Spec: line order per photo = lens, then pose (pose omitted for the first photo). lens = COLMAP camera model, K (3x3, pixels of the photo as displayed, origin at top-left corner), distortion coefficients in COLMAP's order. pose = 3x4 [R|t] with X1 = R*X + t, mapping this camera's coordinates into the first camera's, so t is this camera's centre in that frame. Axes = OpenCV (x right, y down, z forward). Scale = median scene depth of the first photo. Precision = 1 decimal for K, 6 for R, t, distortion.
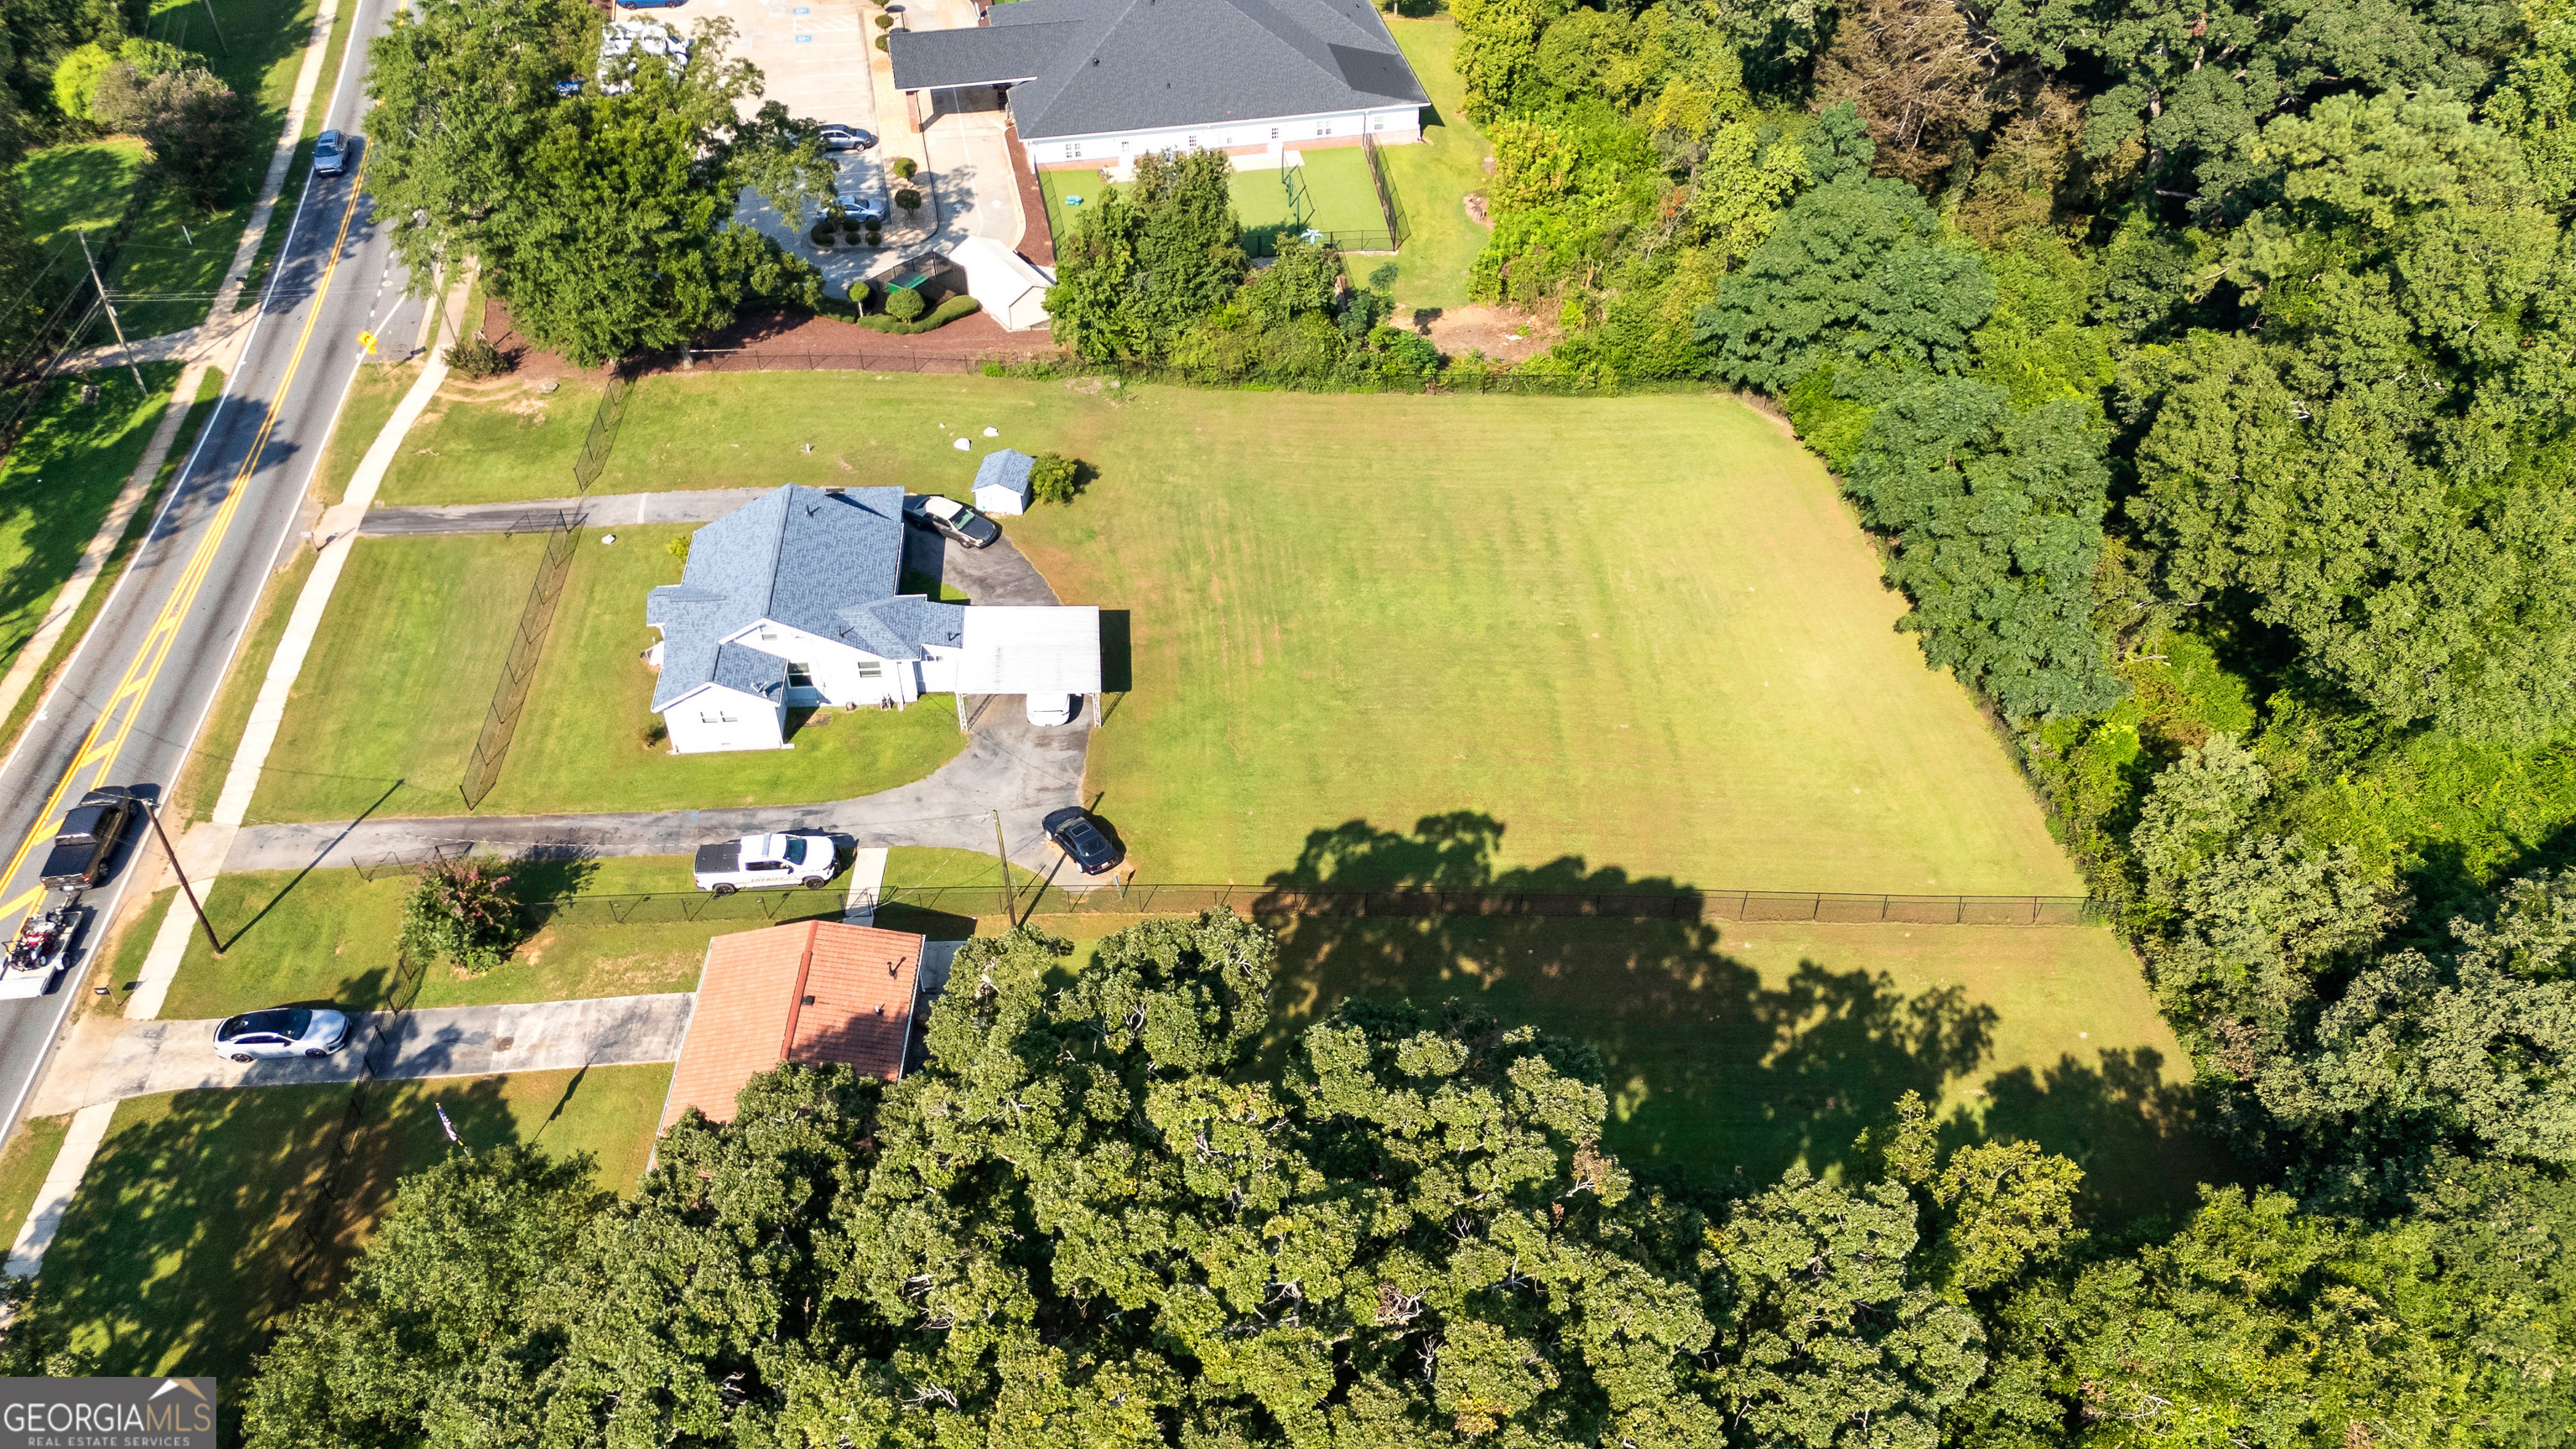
lens RADIAL K [[1879.9, 0, 1297.0], [0, 1879.9, 720.4], [0, 0, 1]] dist [0.051200, -0.031621]
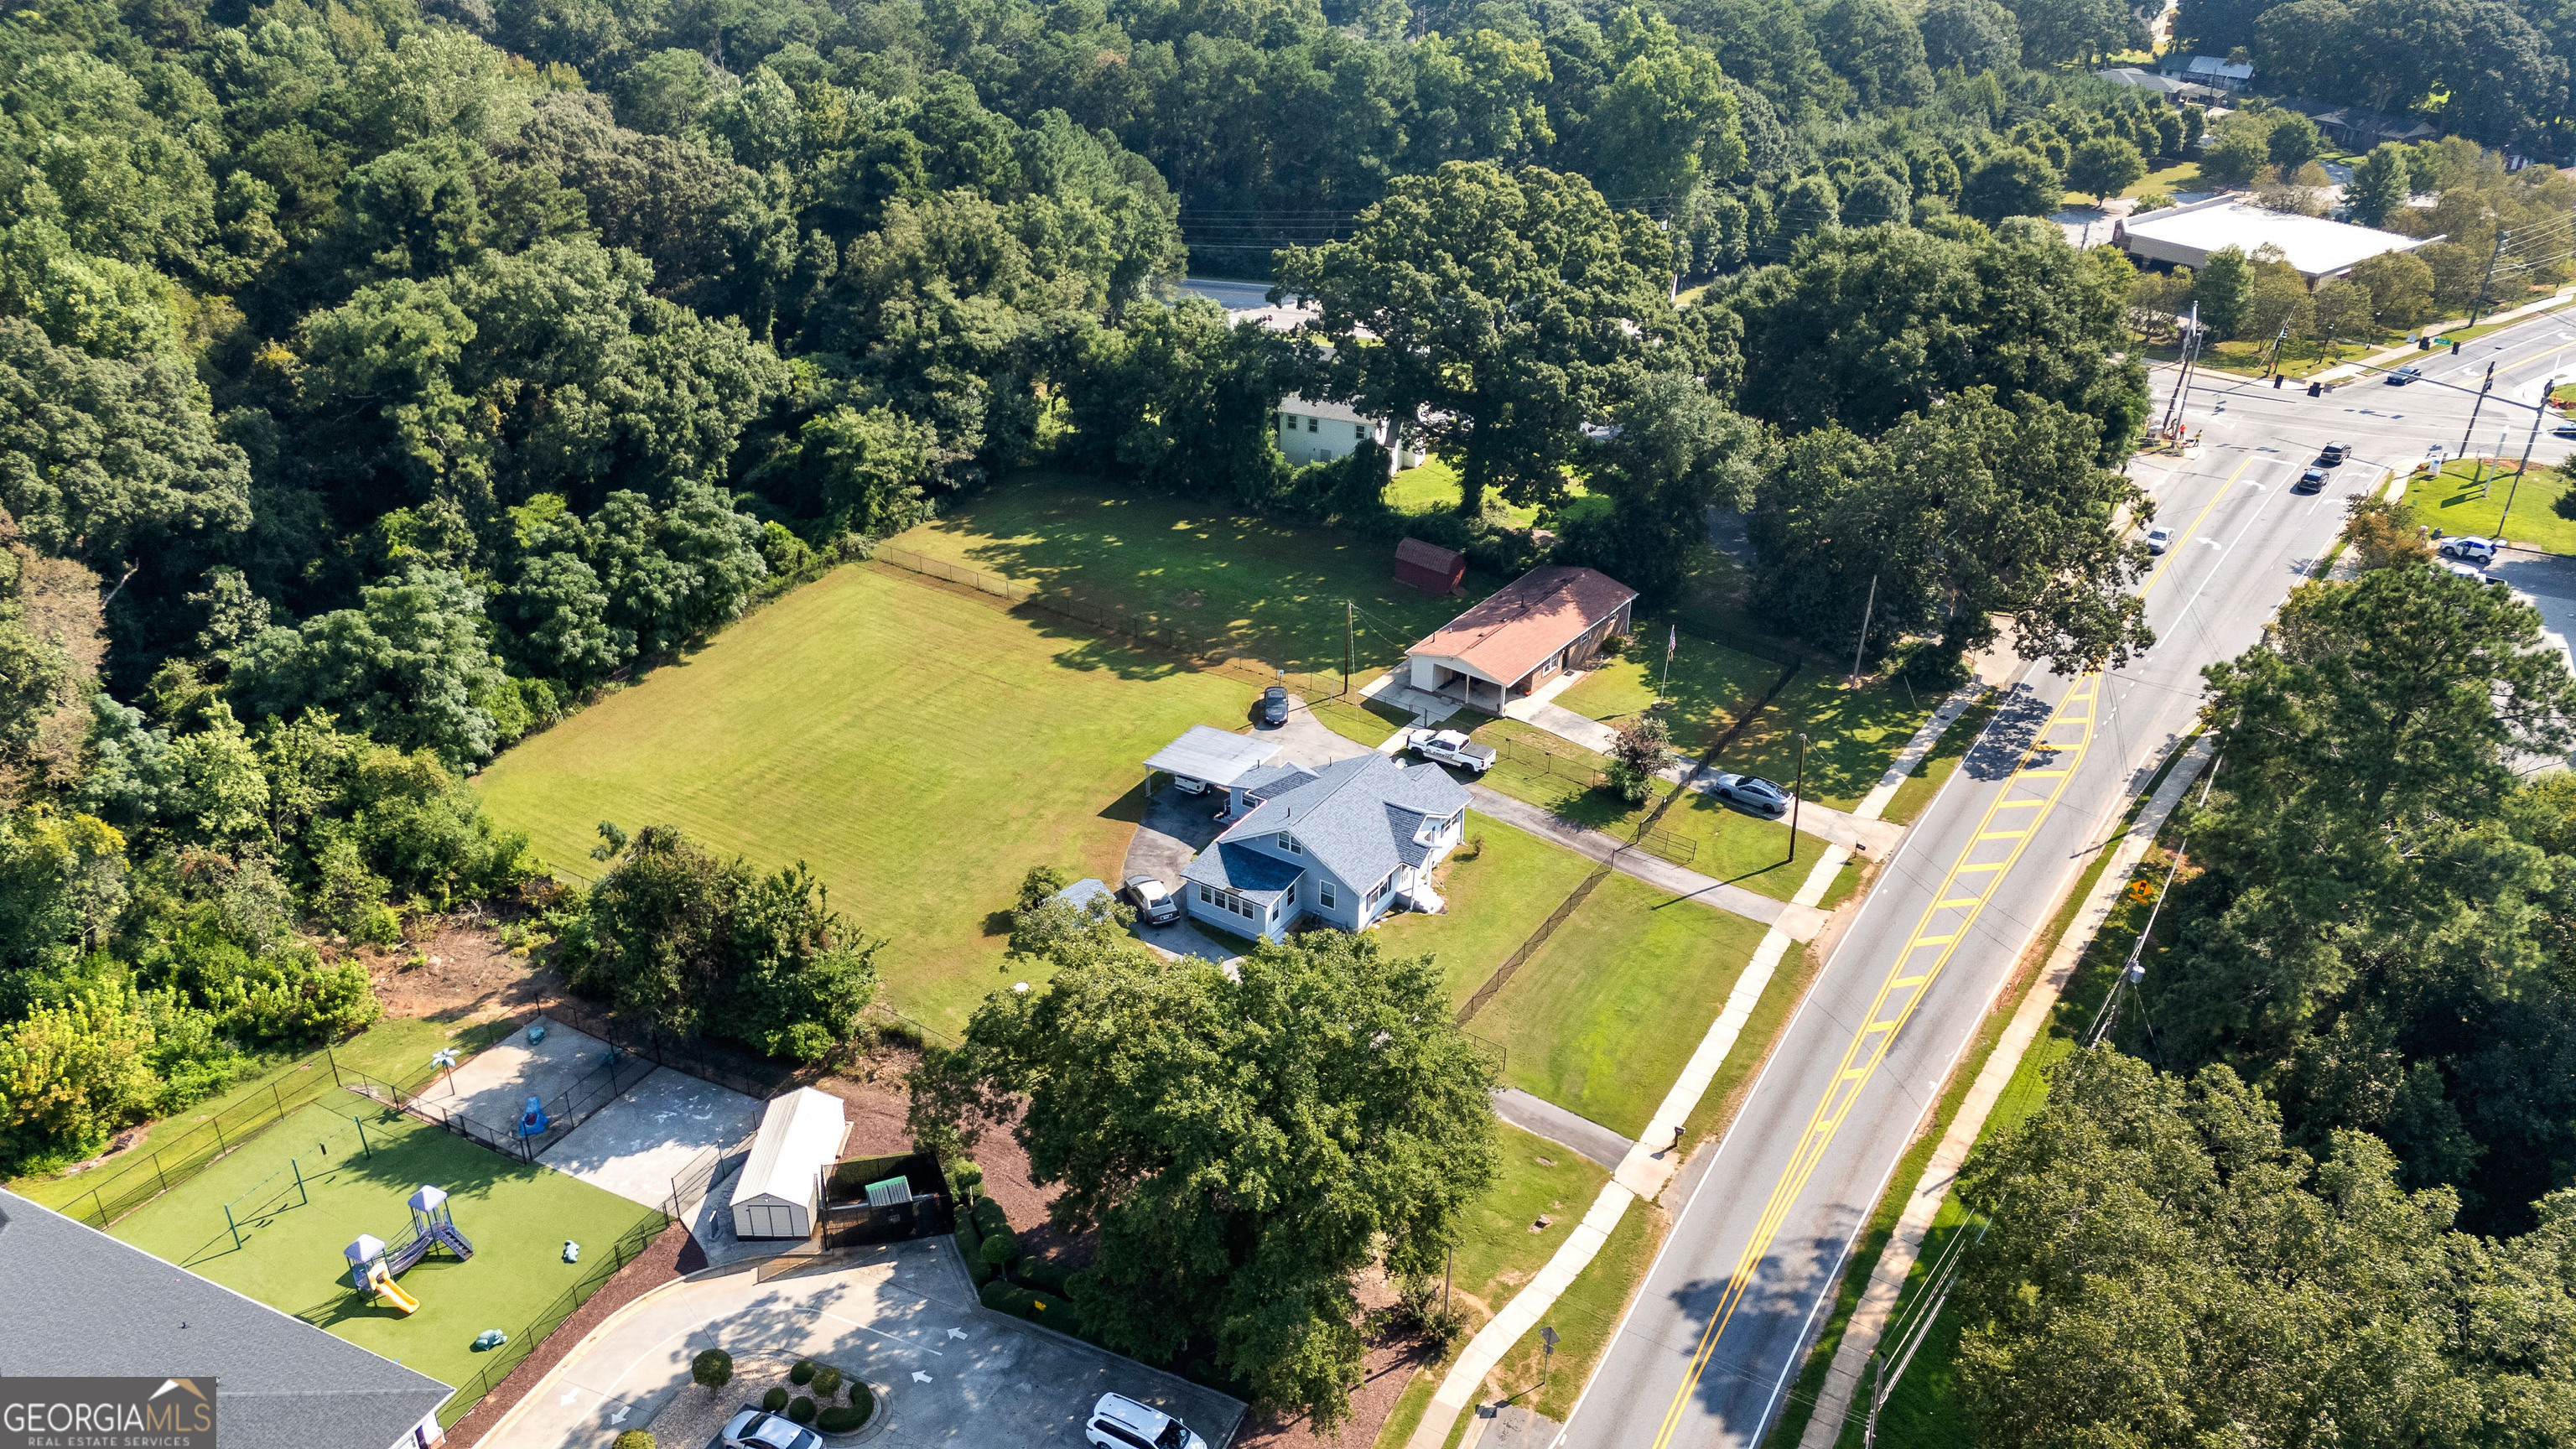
lens RADIAL K [[1879.9, 0, 1295.1], [0, 1879.9, 728.8], [0, 0, 1]] dist [0.051200, -0.031621]
pose [[-0.793237, -0.314803, 0.521223, -0.821112], [0.398226, 0.379352, 0.835169, -1.061304], [-0.460641, 0.870052, -0.175554, 1.119542]]
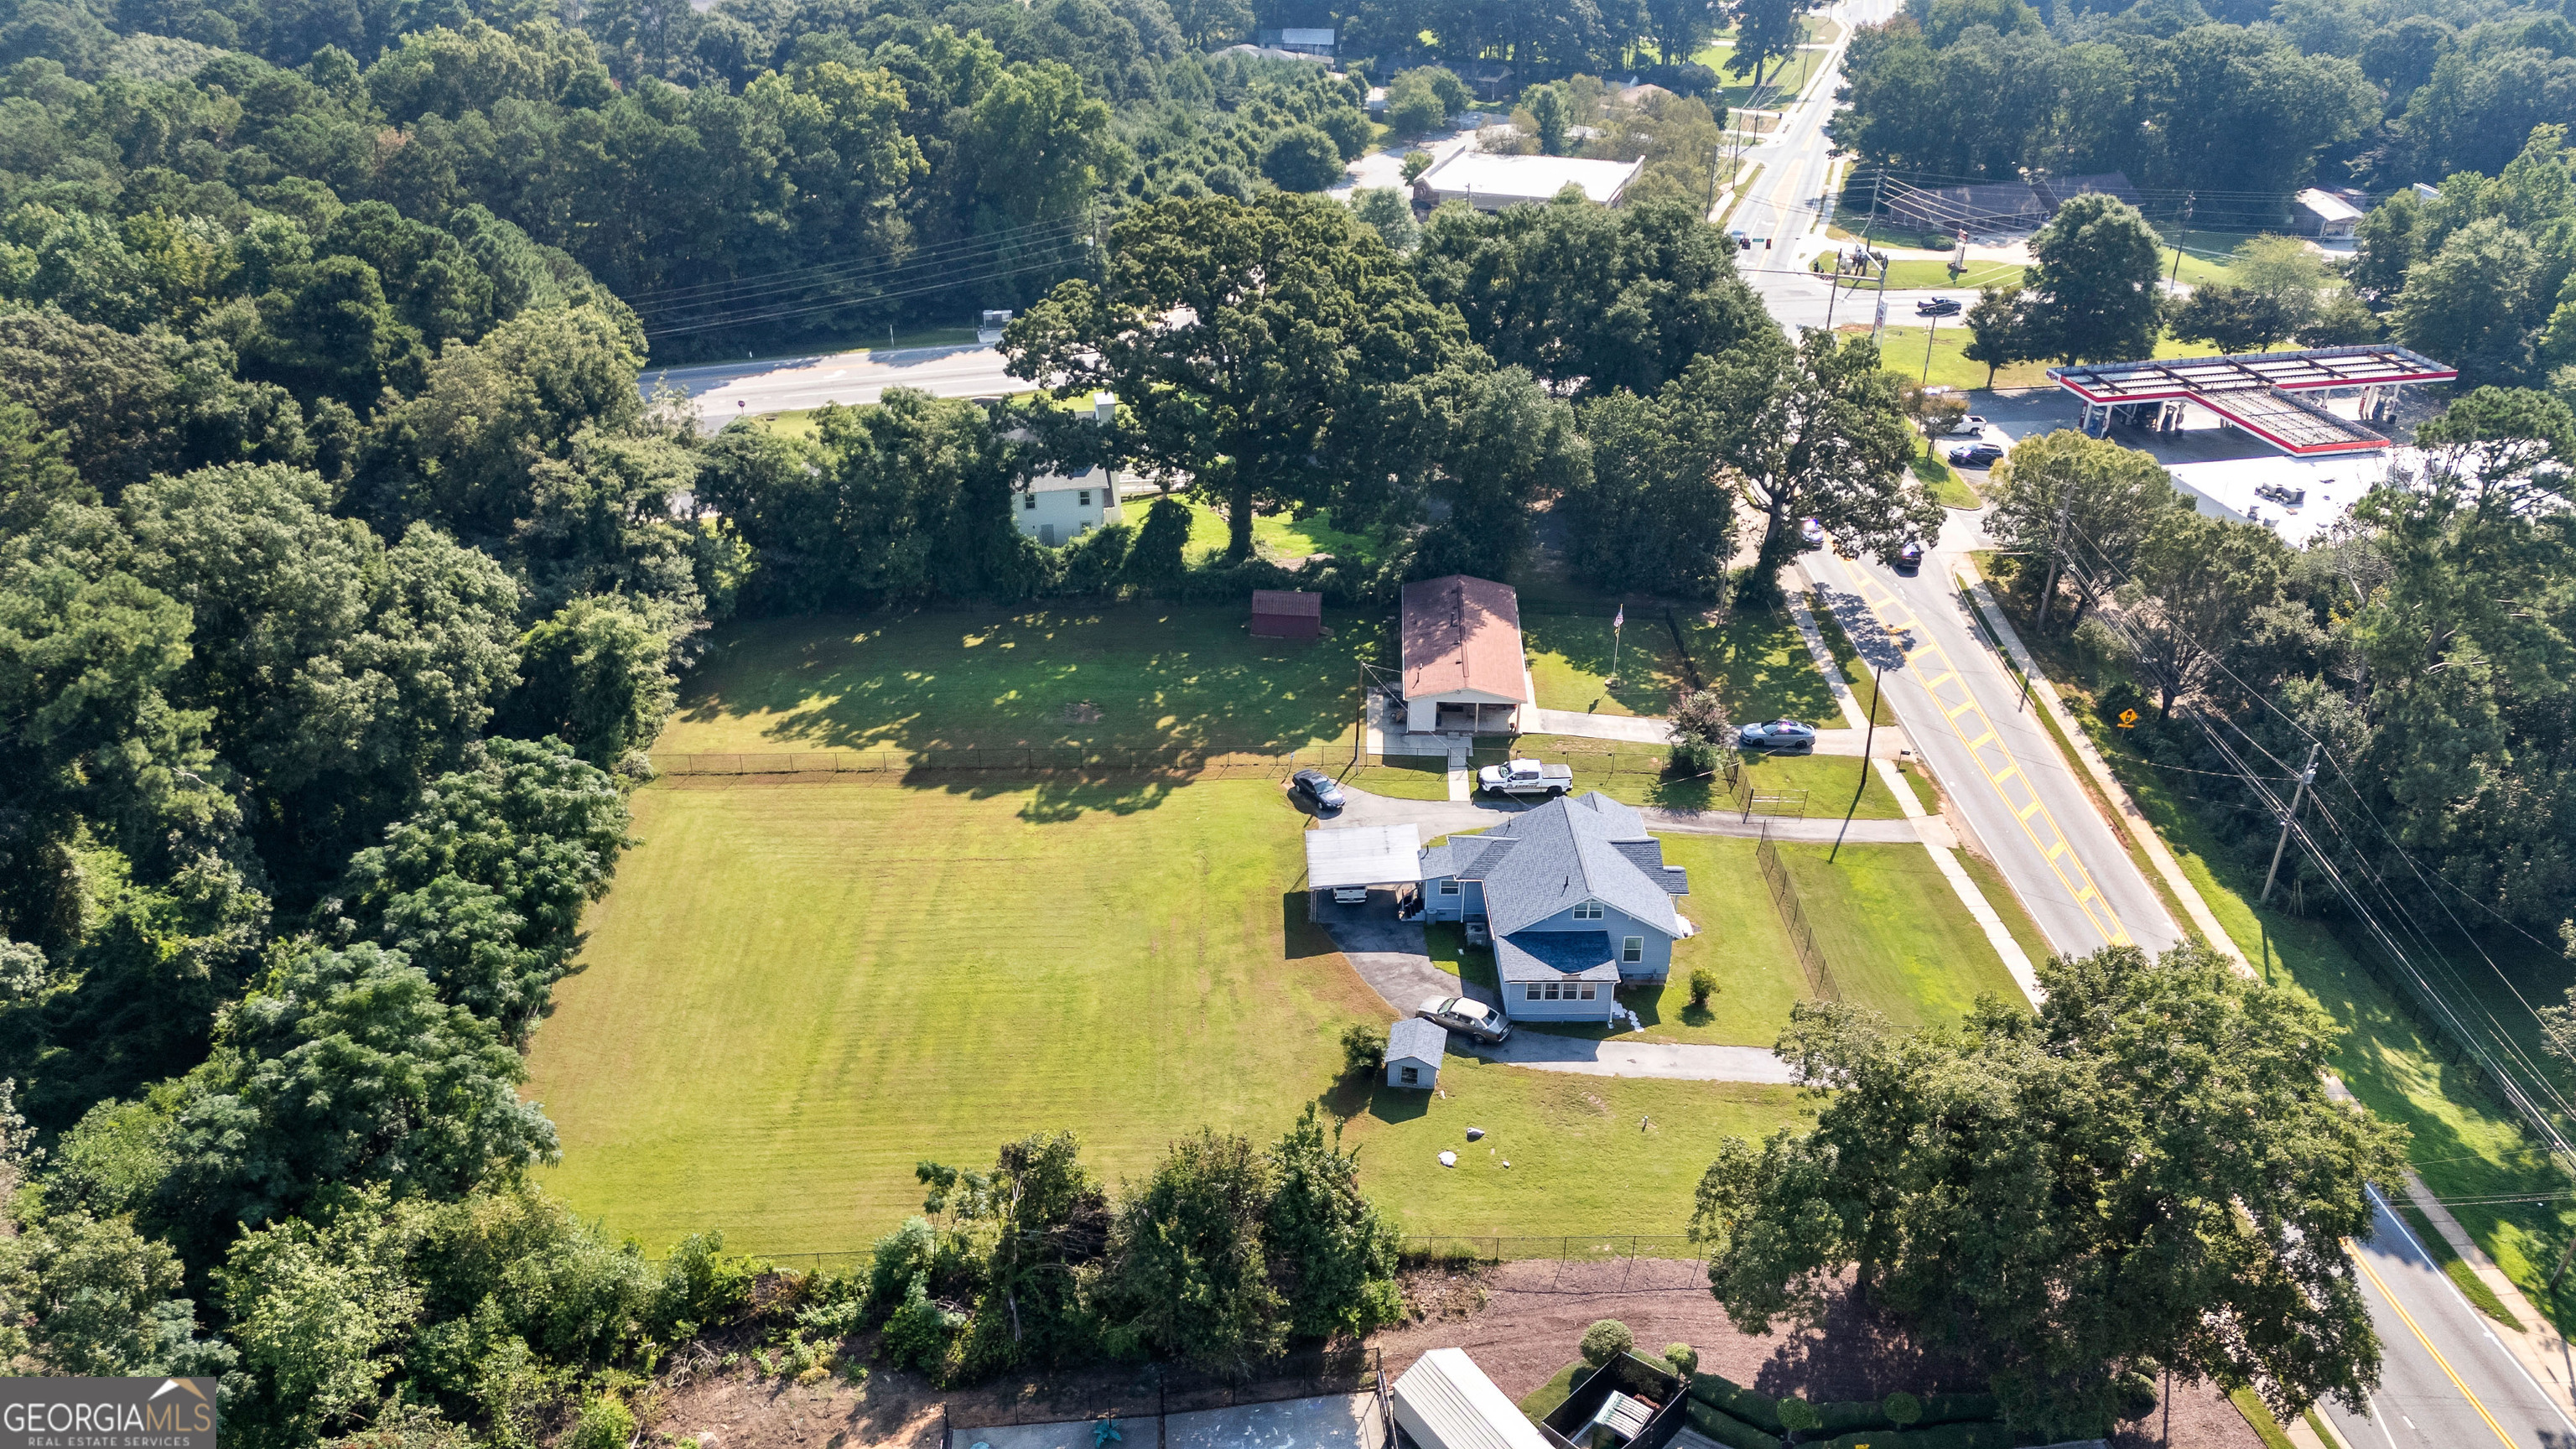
lens RADIAL K [[1879.9, 0, 1284.7], [0, 1879.9, 715.2], [0, 0, 1]] dist [0.051200, -0.031621]
pose [[-0.997577, -0.048027, 0.050343, -0.139115], [0.032298, 0.321229, 0.946451, -1.152626], [-0.061627, 0.945783, -0.318899, 1.229080]]
